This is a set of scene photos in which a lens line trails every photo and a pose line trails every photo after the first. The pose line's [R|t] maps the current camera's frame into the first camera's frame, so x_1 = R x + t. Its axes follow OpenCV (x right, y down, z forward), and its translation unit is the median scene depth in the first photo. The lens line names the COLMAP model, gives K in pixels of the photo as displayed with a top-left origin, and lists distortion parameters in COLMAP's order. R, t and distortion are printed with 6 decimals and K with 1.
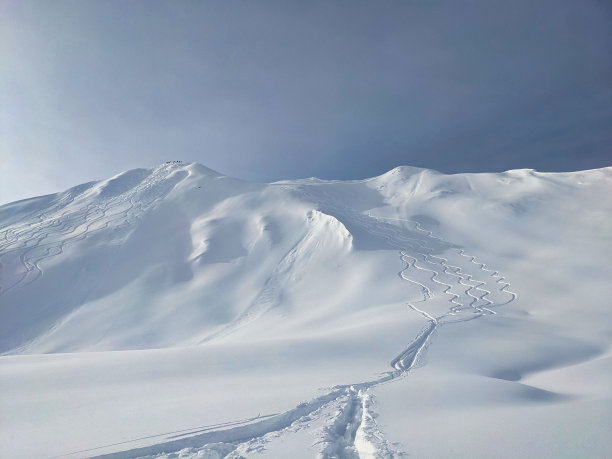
lens RADIAL K [[477.2, 0, 303.0], [0, 477.2, 230.6], [0, 0, 1]] dist [-0.002763, -0.010301]
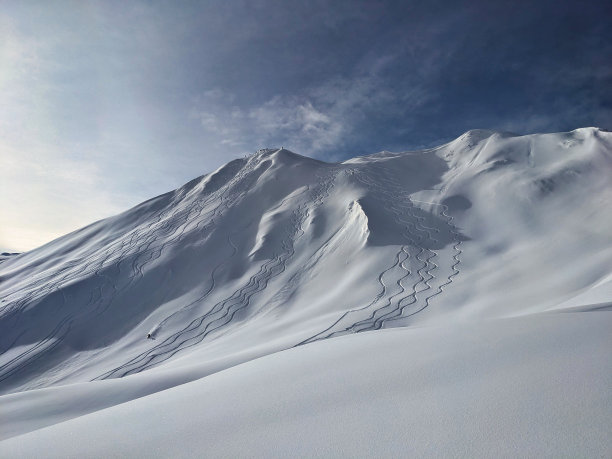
lens RADIAL K [[477.2, 0, 309.2], [0, 477.2, 228.2], [0, 0, 1]] dist [-0.002763, -0.010301]
pose [[0.950885, -0.055823, -0.304468, 0.224388], [0.095781, 0.988393, 0.117919, -0.105315], [0.294352, -0.141289, 0.945195, -0.115511]]
